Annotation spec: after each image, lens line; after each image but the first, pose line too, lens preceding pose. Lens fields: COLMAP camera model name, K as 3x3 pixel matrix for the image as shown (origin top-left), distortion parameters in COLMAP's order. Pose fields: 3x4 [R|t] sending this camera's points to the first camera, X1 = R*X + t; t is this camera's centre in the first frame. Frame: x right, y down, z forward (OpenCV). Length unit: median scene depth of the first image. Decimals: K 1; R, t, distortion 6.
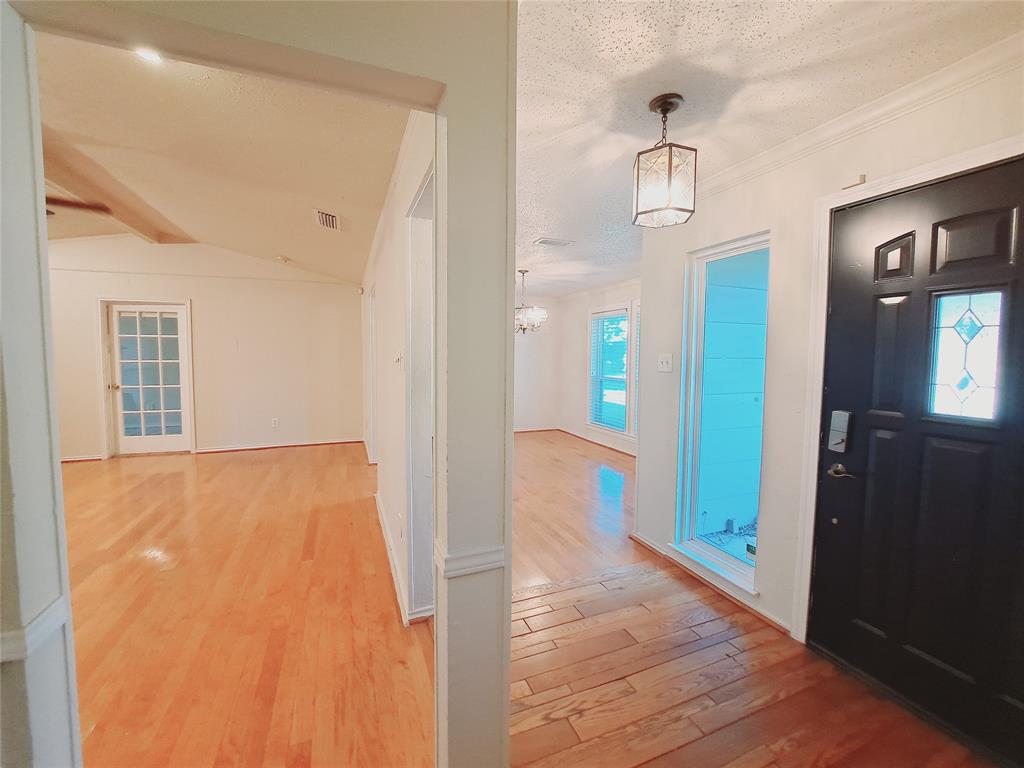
lens RADIAL K [[404.7, 0, 510.8], [0, 404.7, 378.9], [0, 0, 1]] dist [-0.000837, -0.030788]
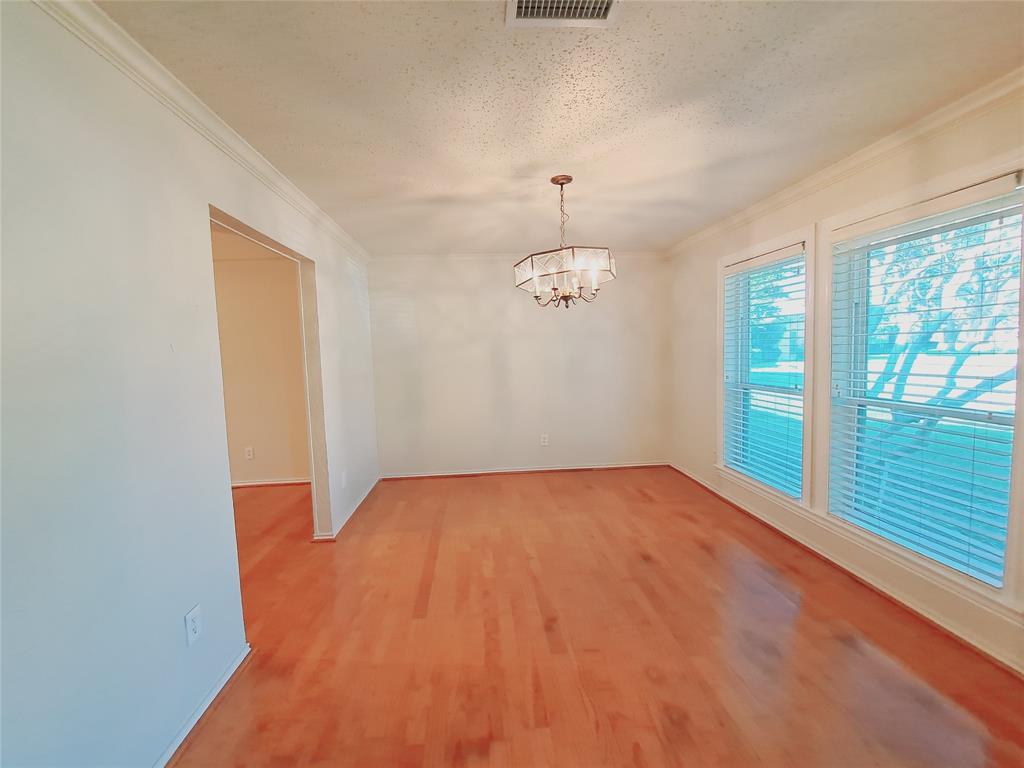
lens RADIAL K [[413.7, 0, 507.1], [0, 413.7, 379.7], [0, 0, 1]] dist [-0.014033, -0.000266]
pose [[0.951870, -0.017073, -0.306025, 0.095050], [0.022016, 0.999677, 0.012707, -0.026462], [0.305709, -0.018833, 0.951939, 0.407678]]
